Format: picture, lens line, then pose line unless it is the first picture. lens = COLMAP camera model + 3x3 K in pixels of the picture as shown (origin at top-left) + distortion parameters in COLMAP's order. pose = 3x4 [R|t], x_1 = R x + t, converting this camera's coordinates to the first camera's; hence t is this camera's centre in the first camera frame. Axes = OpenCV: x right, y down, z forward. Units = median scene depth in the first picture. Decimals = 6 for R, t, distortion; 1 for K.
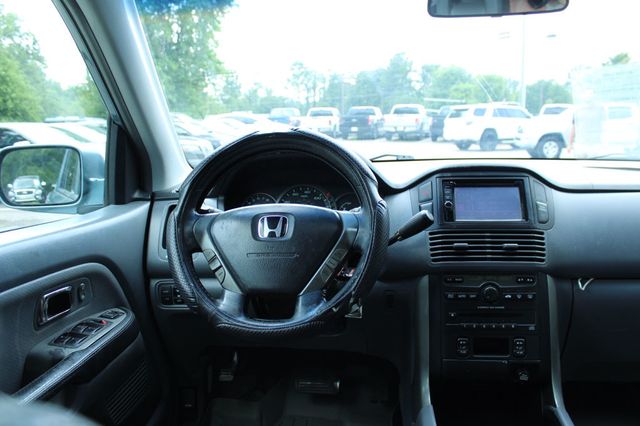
lens RADIAL K [[532.6, 0, 318.6], [0, 532.6, 213.9], [0, 0, 1]] dist [-0.165929, 0.147781]
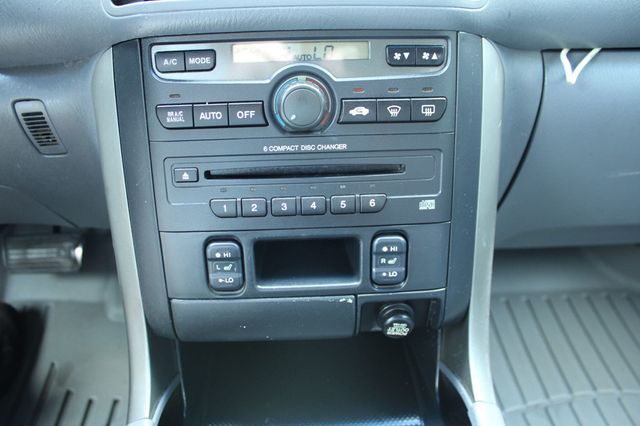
lens RADIAL K [[532.6, 0, 318.6], [0, 532.6, 213.9], [0, 0, 1]] dist [-0.165929, 0.147781]
pose [[0.983112, -0.088931, 0.159944, 0.284155], [0.009668, 0.898003, 0.439882, 0.073417], [-0.182749, -0.430907, 0.883698, 0.698554]]
